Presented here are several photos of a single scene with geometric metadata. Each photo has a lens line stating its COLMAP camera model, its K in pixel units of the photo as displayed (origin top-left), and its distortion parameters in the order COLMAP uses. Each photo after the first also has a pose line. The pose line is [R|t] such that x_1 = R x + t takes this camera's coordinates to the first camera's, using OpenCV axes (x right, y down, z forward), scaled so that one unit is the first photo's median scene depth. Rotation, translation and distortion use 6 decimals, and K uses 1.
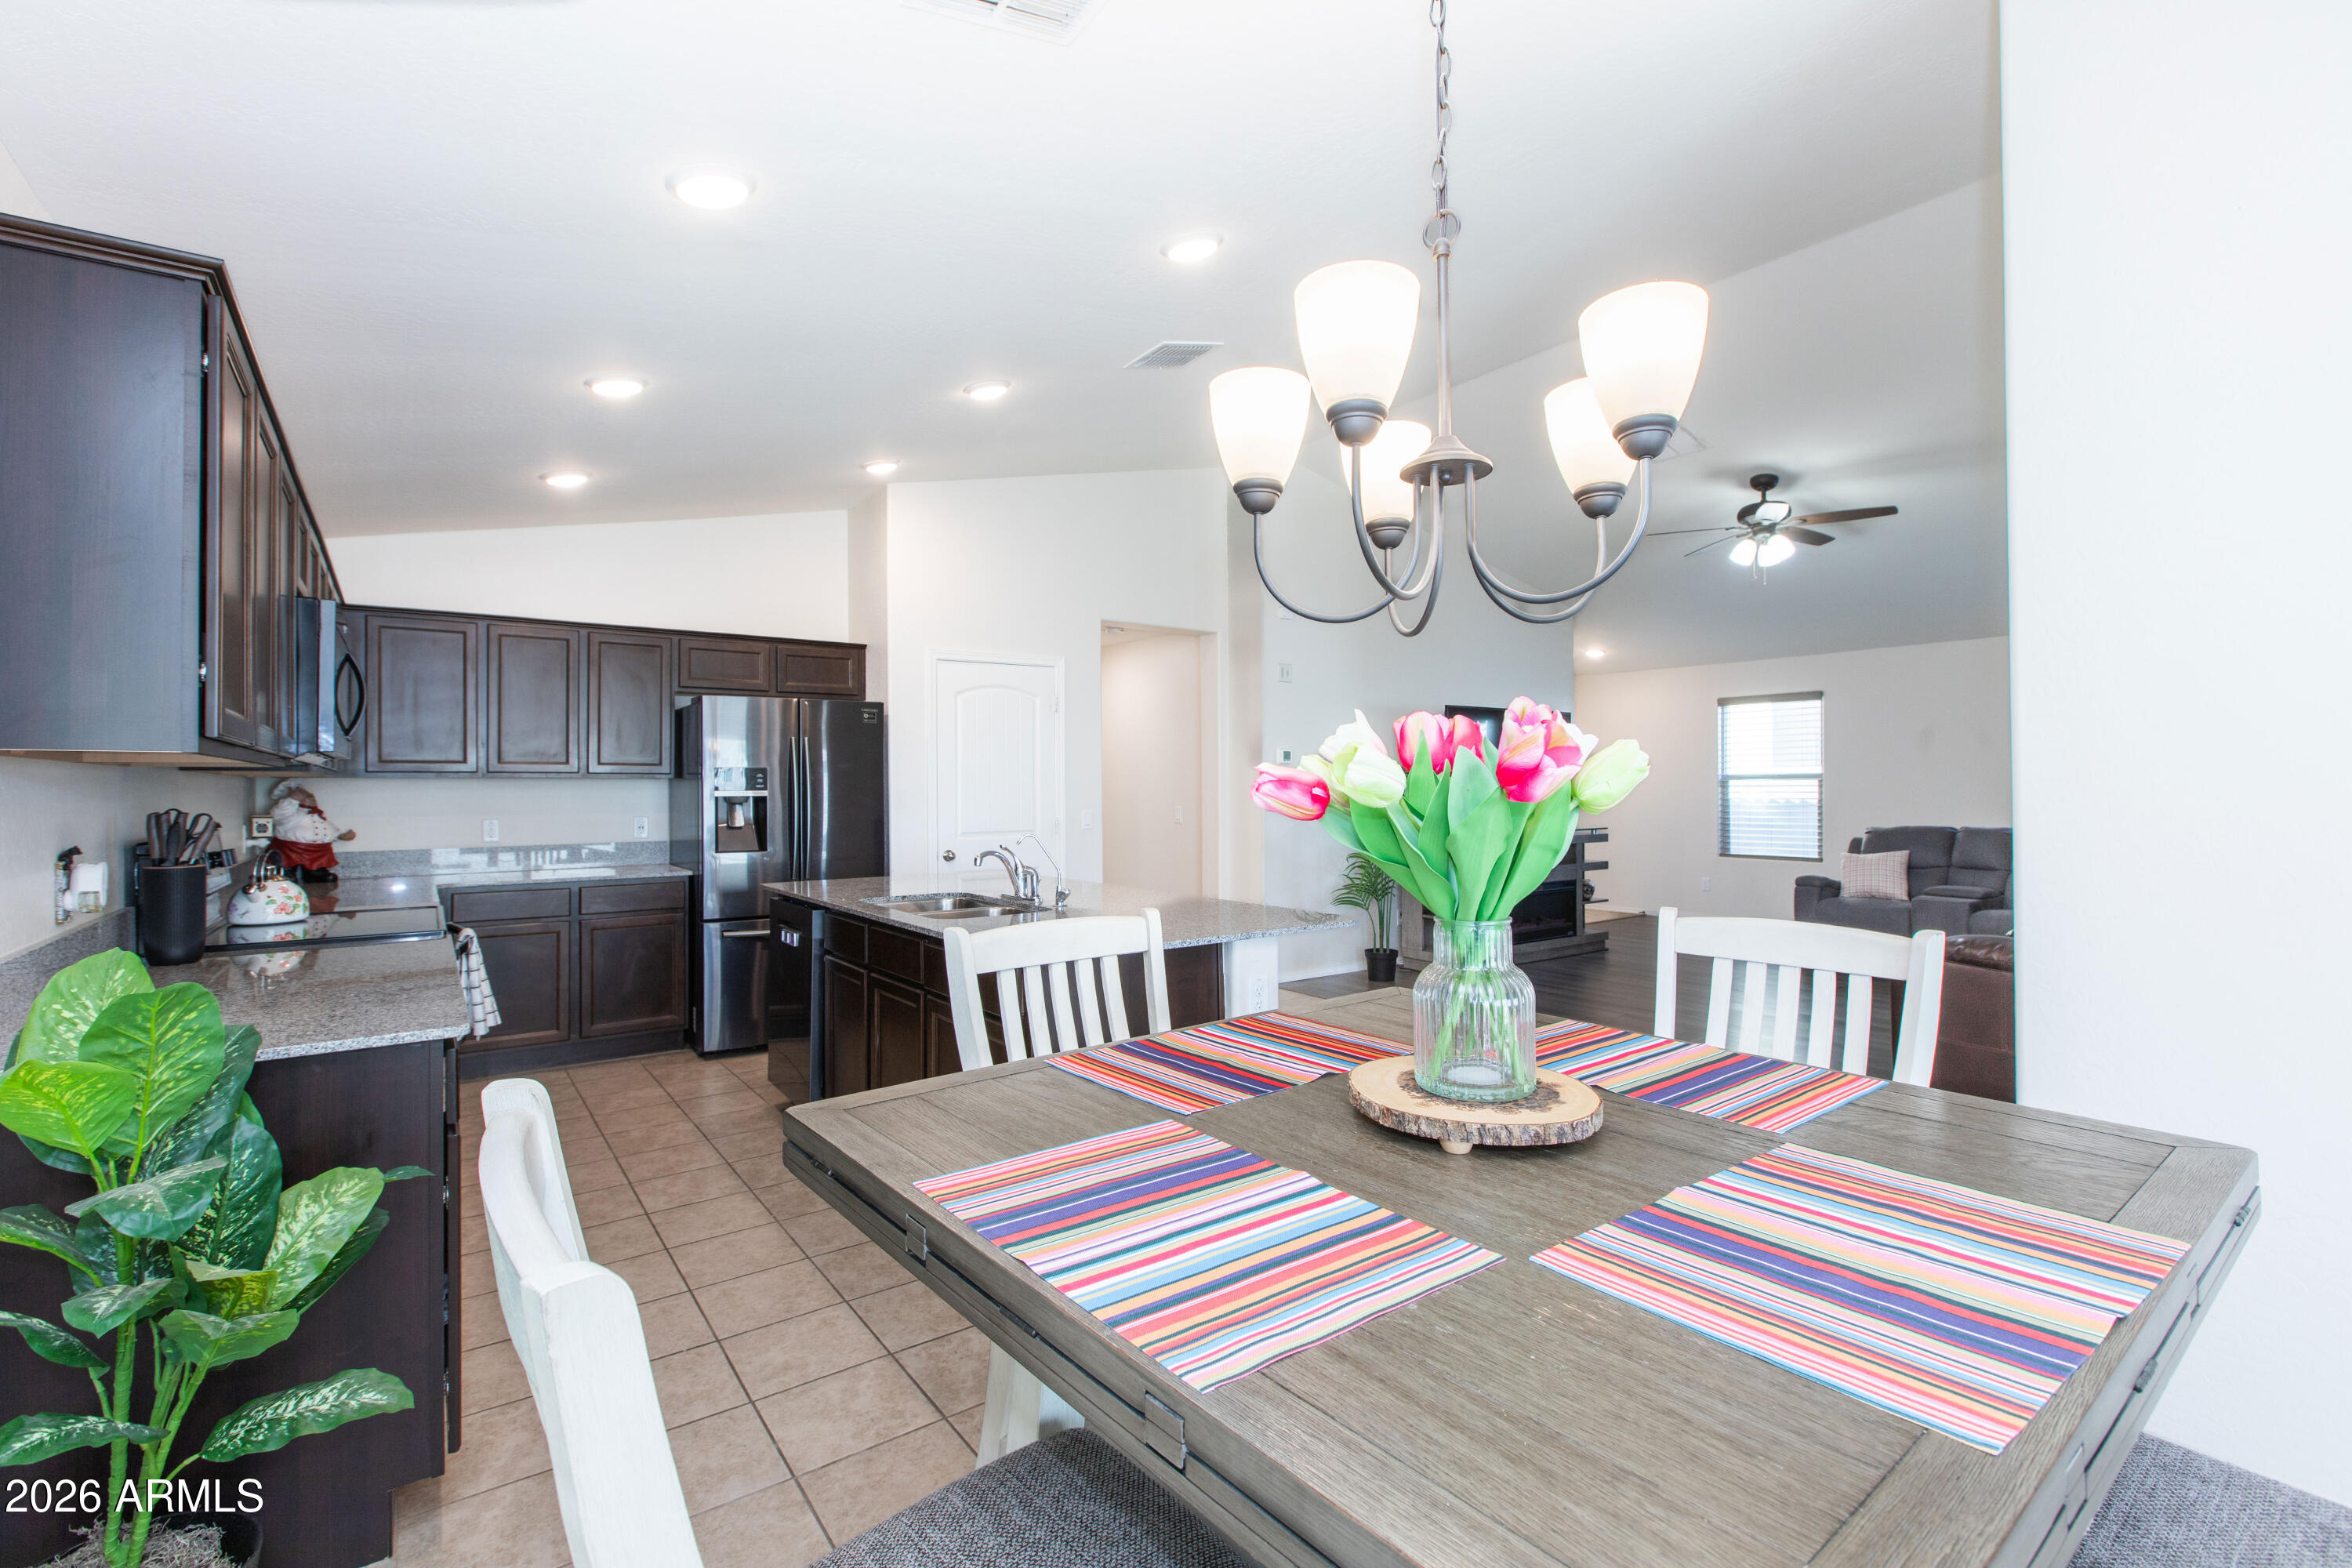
lens RADIAL K [[1084.6, 0, 1185.9], [0, 1084.6, 774.3], [0, 0, 1]] dist [0.021644, -0.000172]
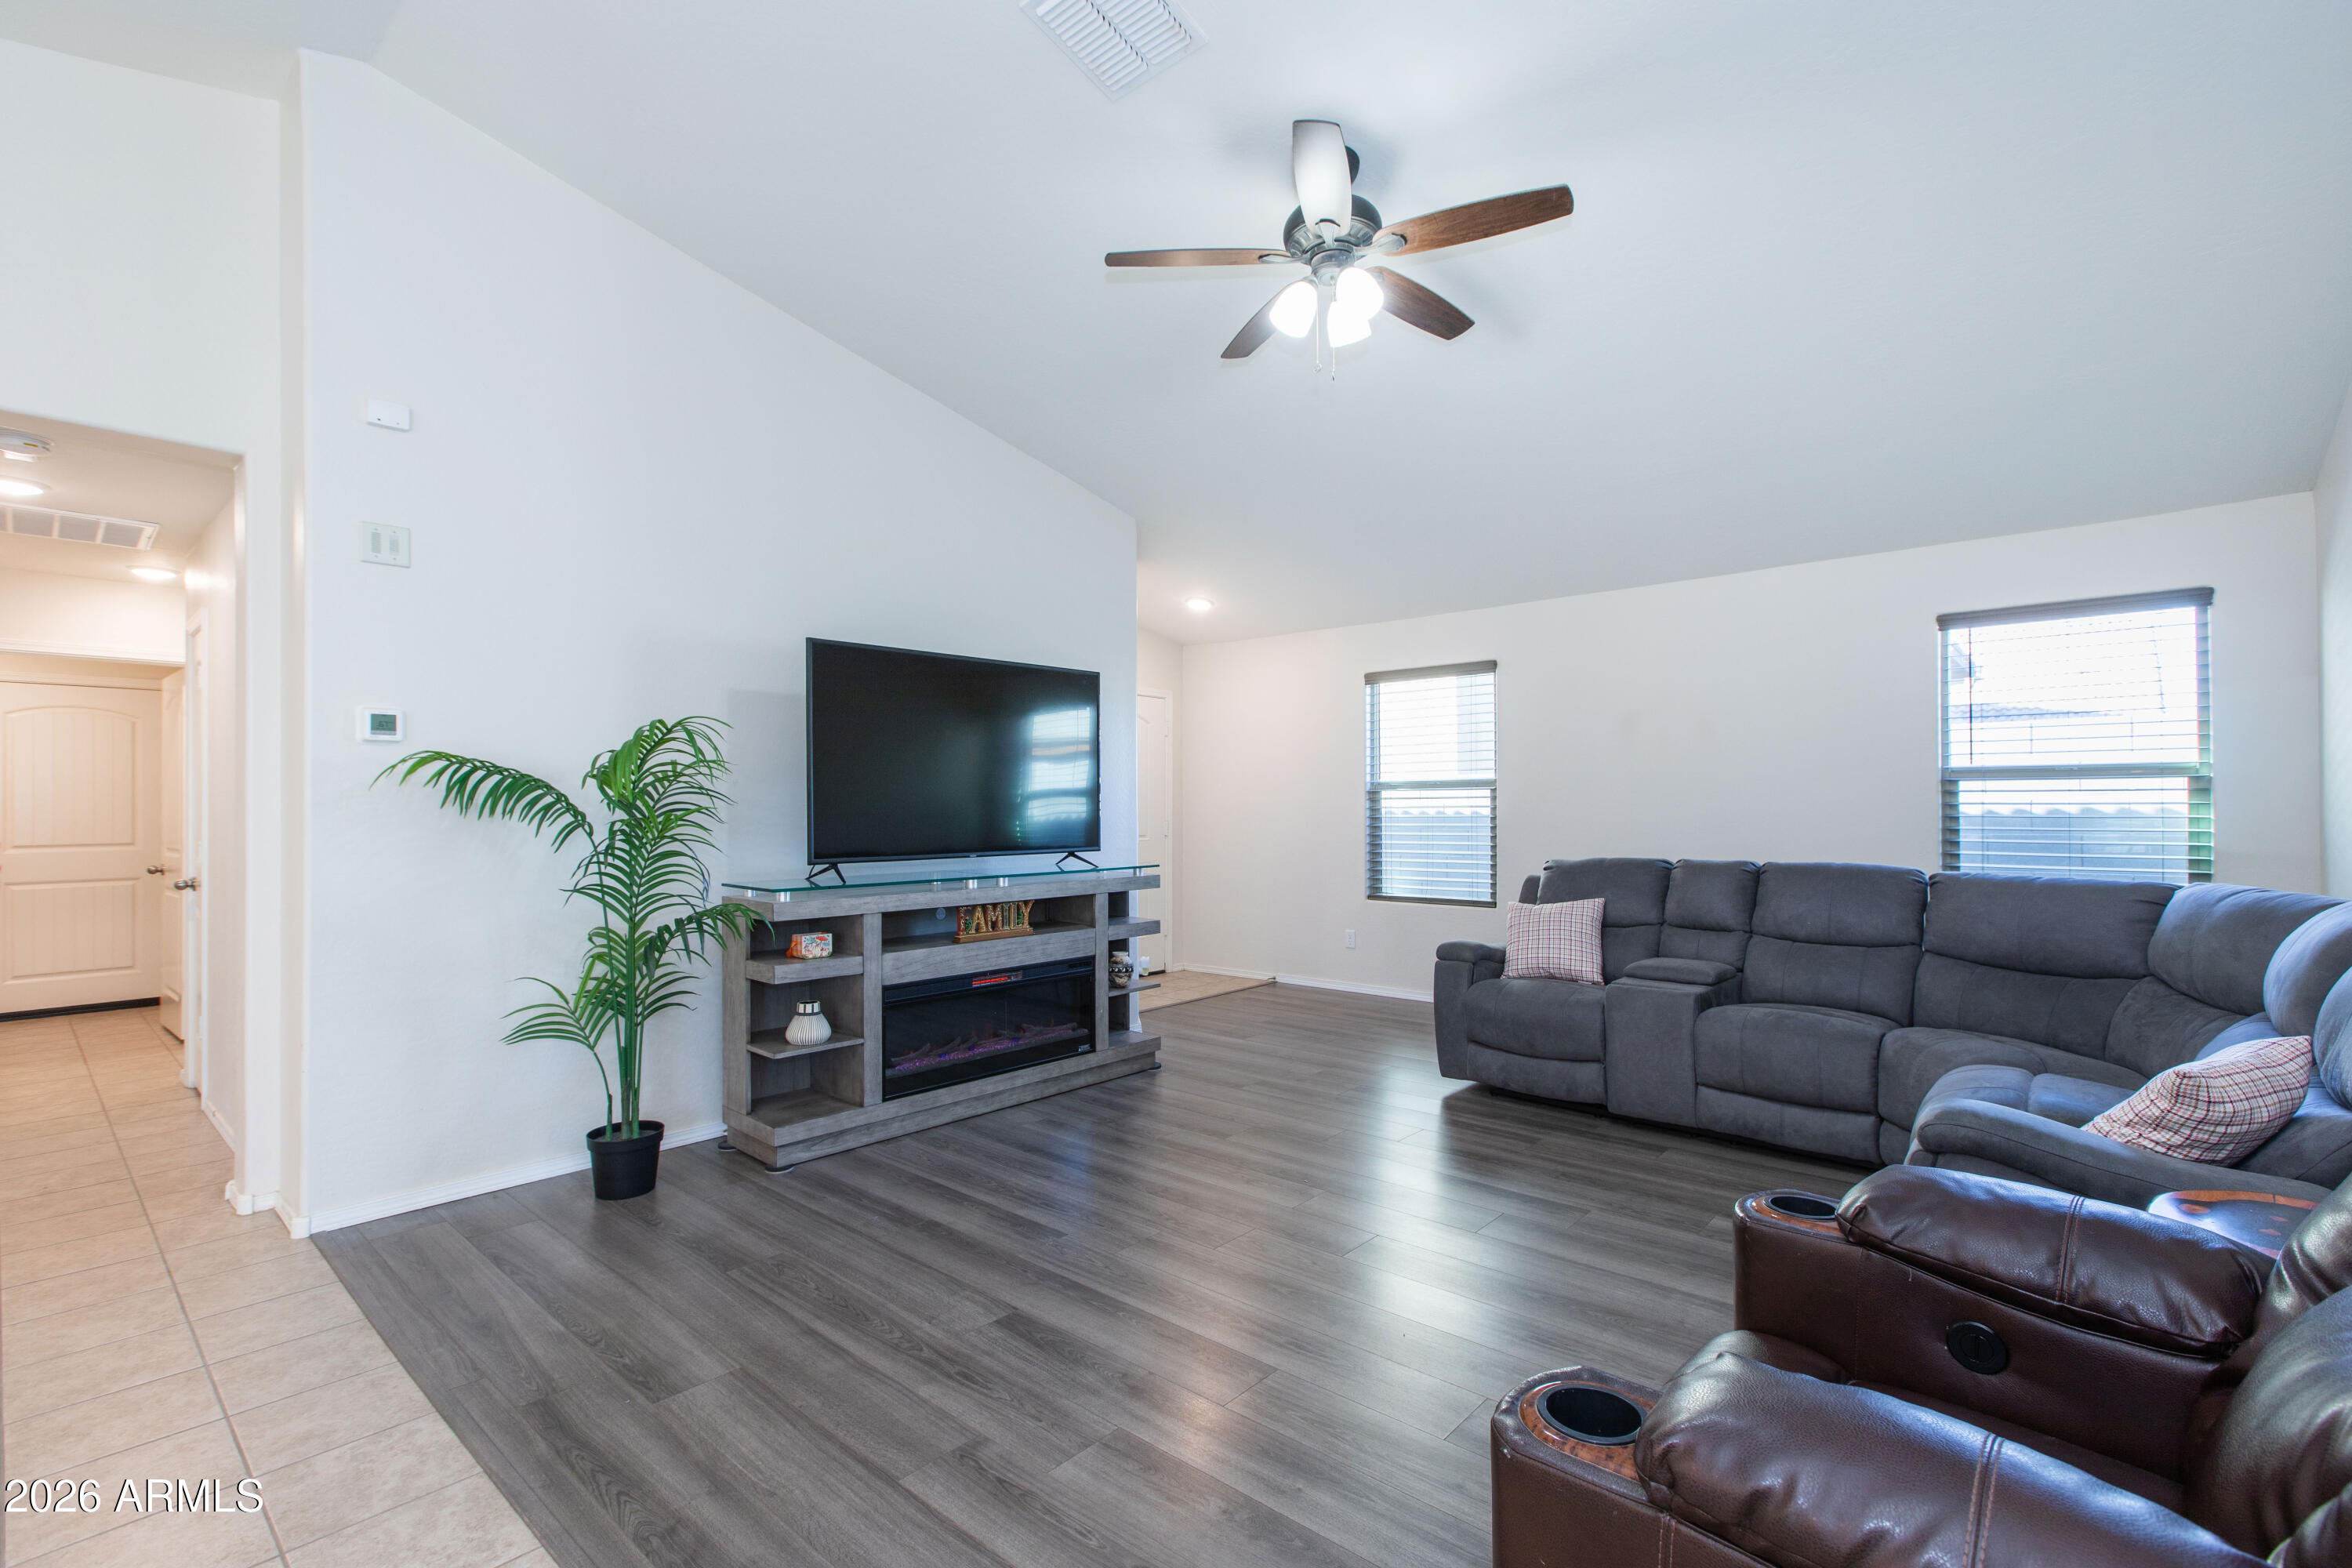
lens RADIAL K [[1054.8, 0, 1179.0], [0, 1054.8, 799.2], [0, 0, 1]] dist [0.000028, -0.000166]
pose [[0.982495, 0.000022, 0.186287, 0.458369], [-0.000151, 1.000000, 0.000679, 0.019476], [-0.186287, -0.000696, 0.982495, 0.671980]]
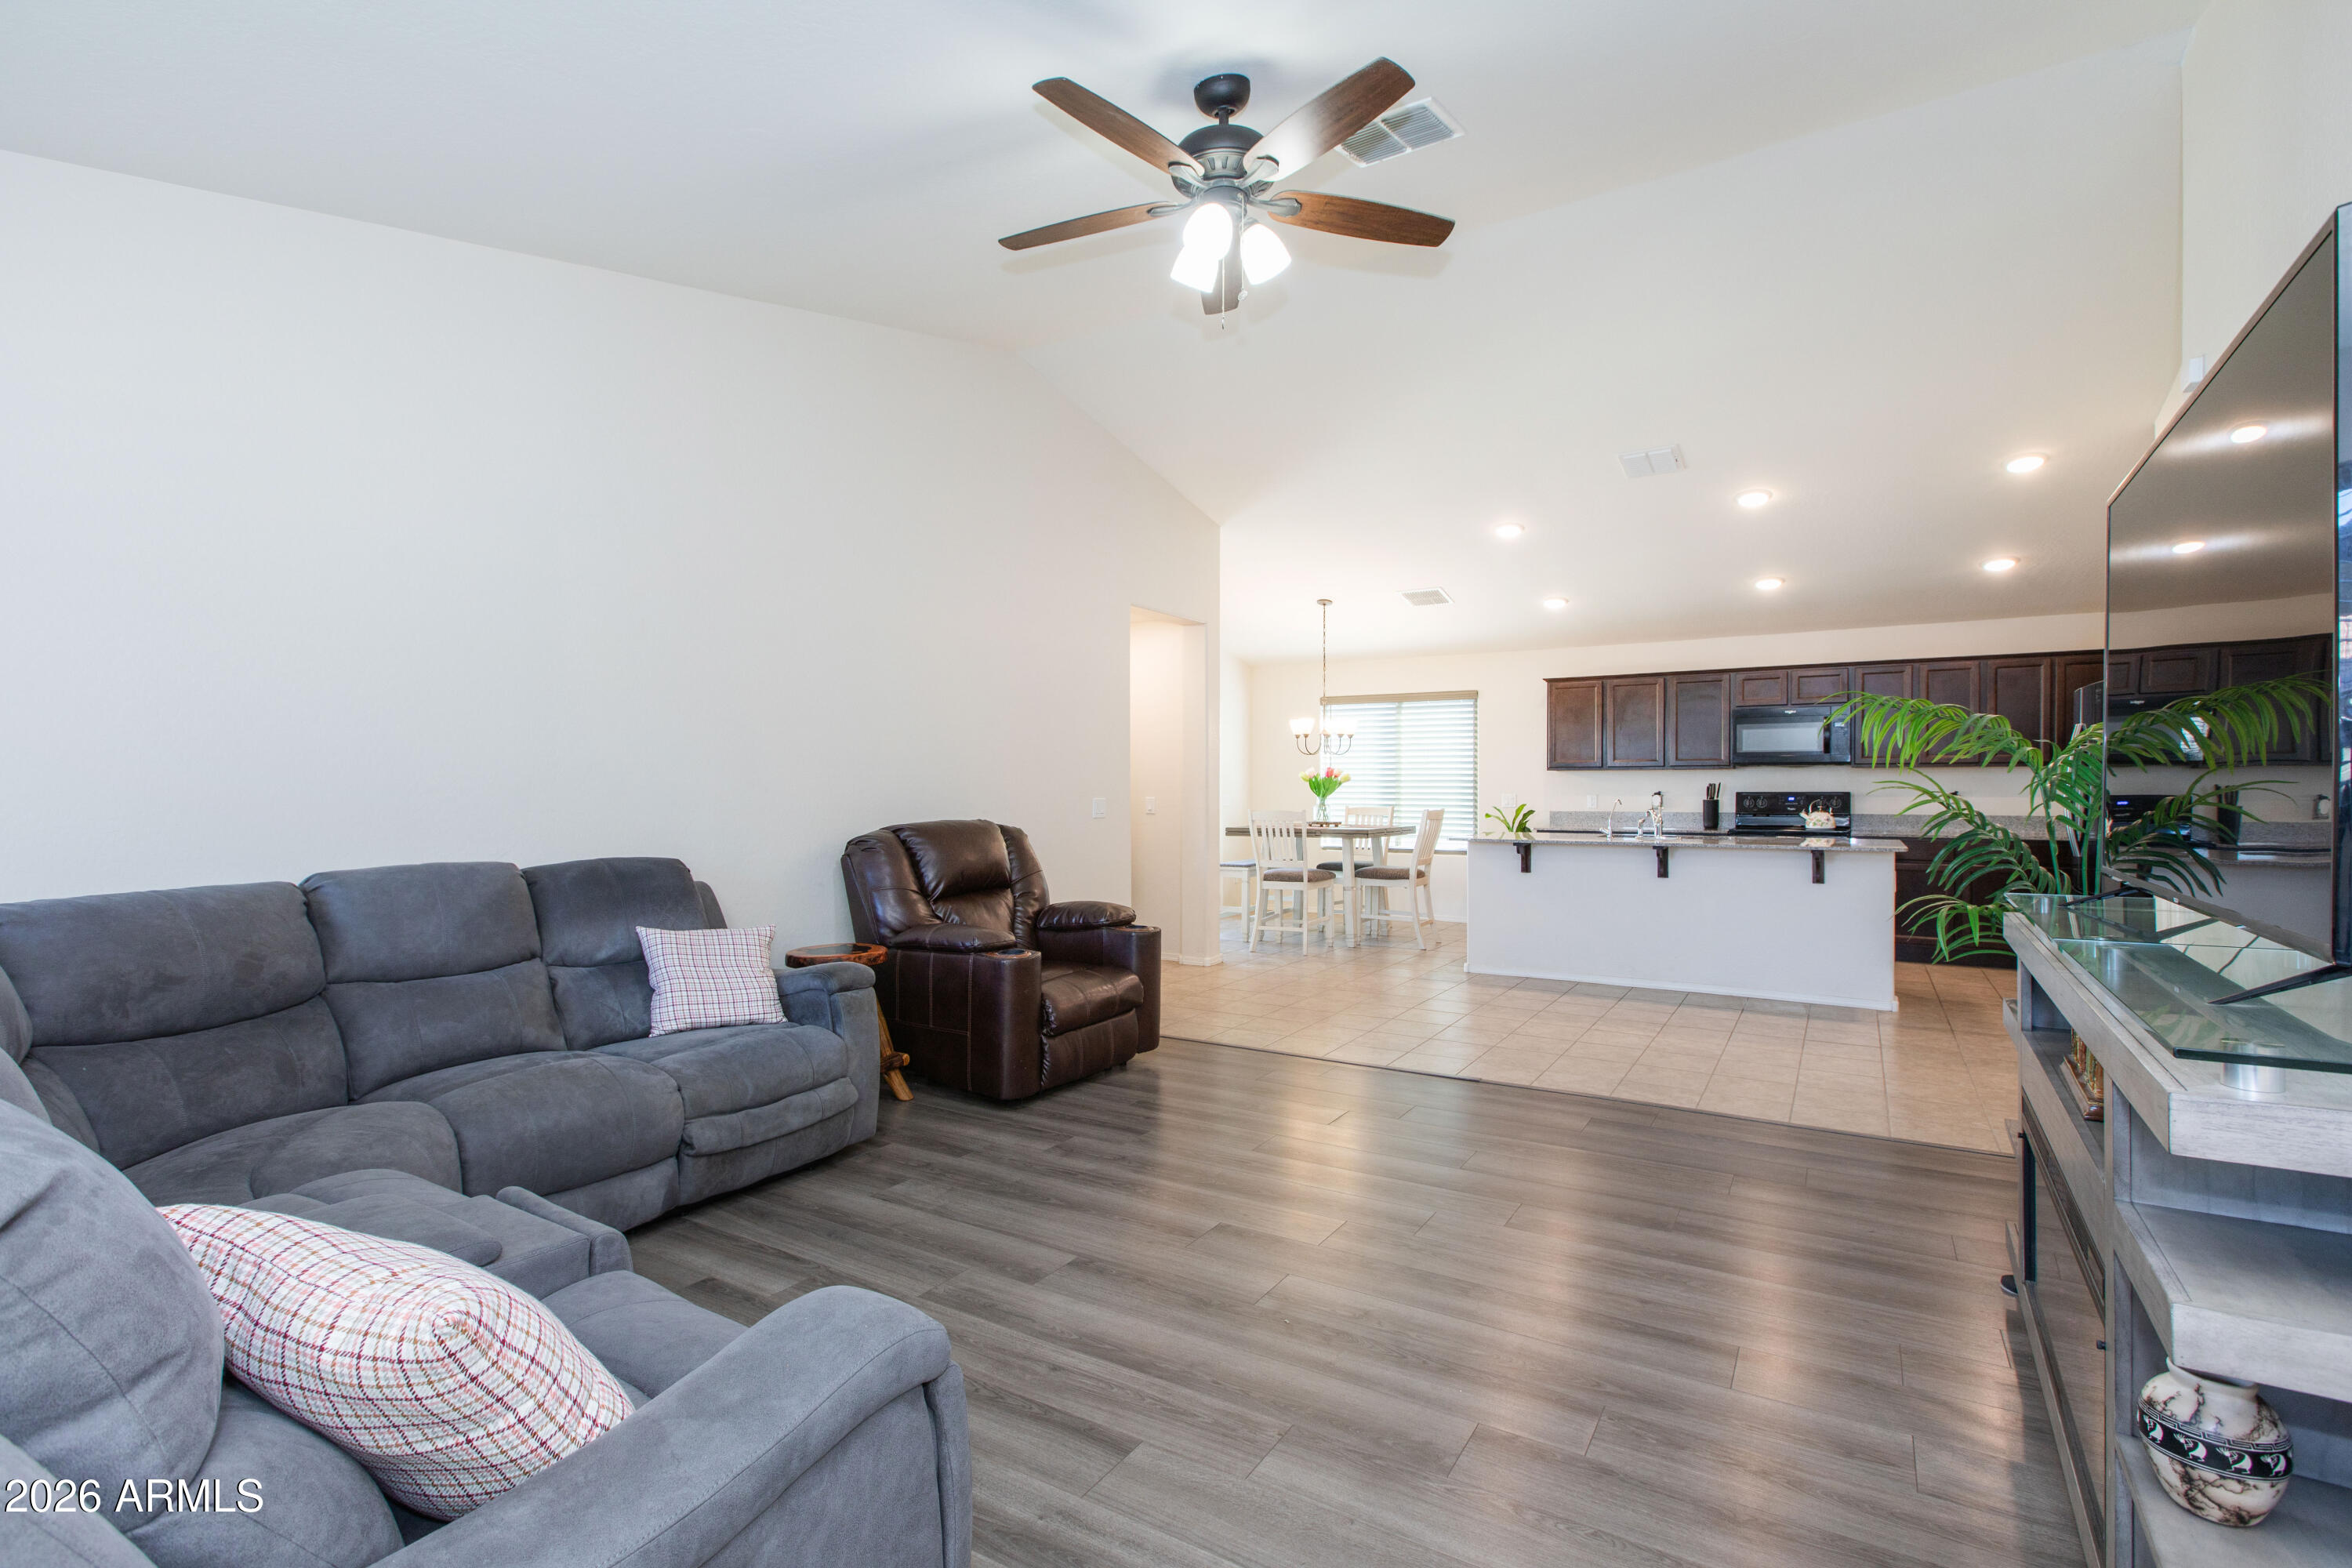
lens RADIAL K [[1096.1, 0, 1176.0], [0, 1096.1, 784.0], [0, 0, 1]] dist [0.000999, -0.000007]
pose [[-0.933817, 0.004042, -0.357728, 0.868448], [0.010085, 0.999836, -0.015027, 0.033973], [0.357609, -0.017640, -0.933705, 1.724212]]
